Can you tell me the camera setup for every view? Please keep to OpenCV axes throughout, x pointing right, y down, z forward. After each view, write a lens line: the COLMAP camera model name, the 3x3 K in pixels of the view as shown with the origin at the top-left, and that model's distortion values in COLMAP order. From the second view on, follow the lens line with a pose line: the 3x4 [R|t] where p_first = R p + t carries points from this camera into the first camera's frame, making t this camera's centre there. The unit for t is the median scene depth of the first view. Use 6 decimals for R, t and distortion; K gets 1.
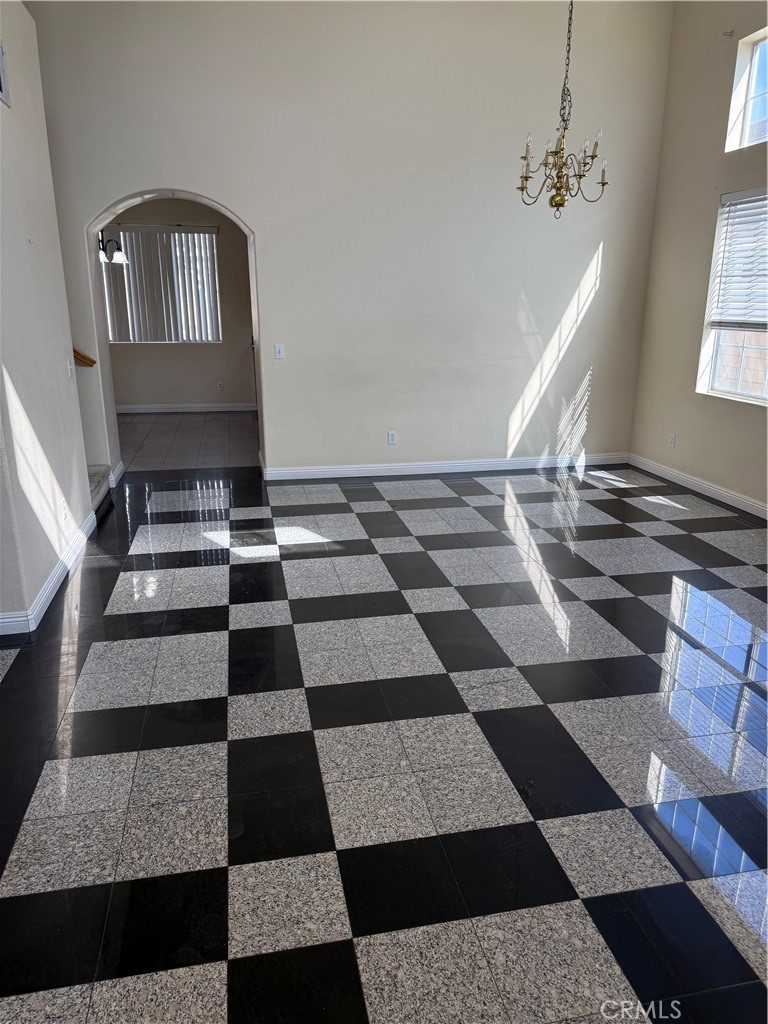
lens RADIAL K [[728.5, 0, 377.7], [0, 728.5, 518.6], [0, 0, 1]] dist [0.039093, -0.020756]
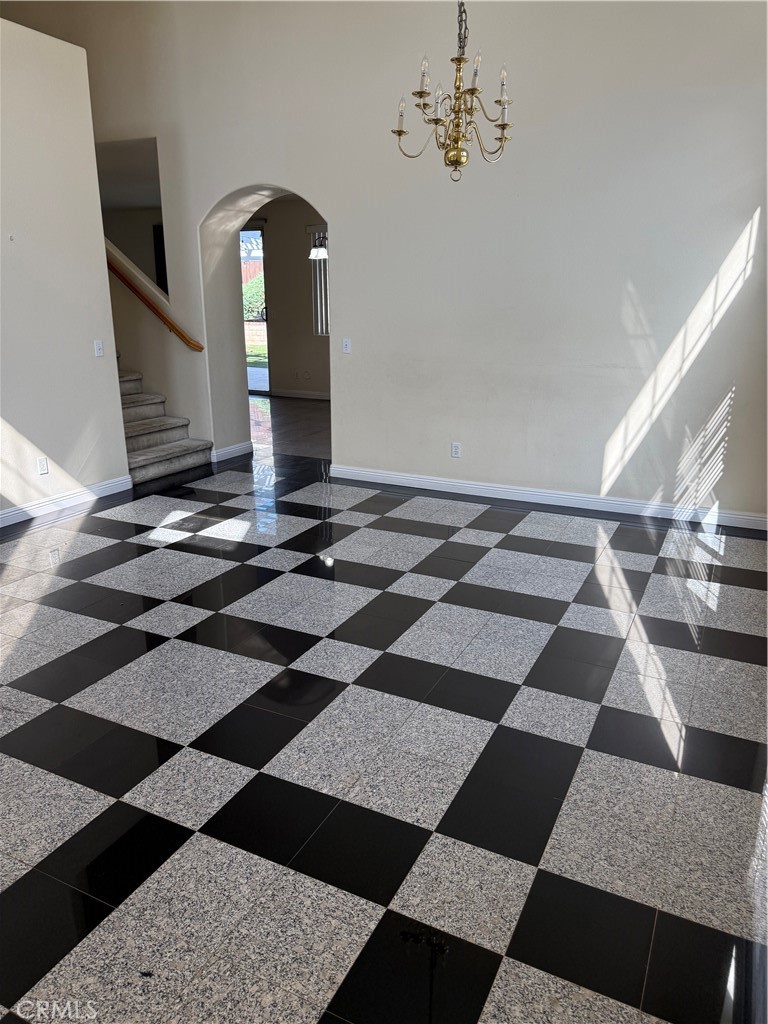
lens RADIAL K [[728.5, 0, 382.6], [0, 728.5, 504.3], [0, 0, 1]] dist [0.039093, -0.020756]
pose [[0.794407, 0.169721, -0.583192, 0.467279], [-0.181386, 0.982643, 0.038890, -0.064791], [0.579669, 0.074888, 0.811403, 0.248404]]
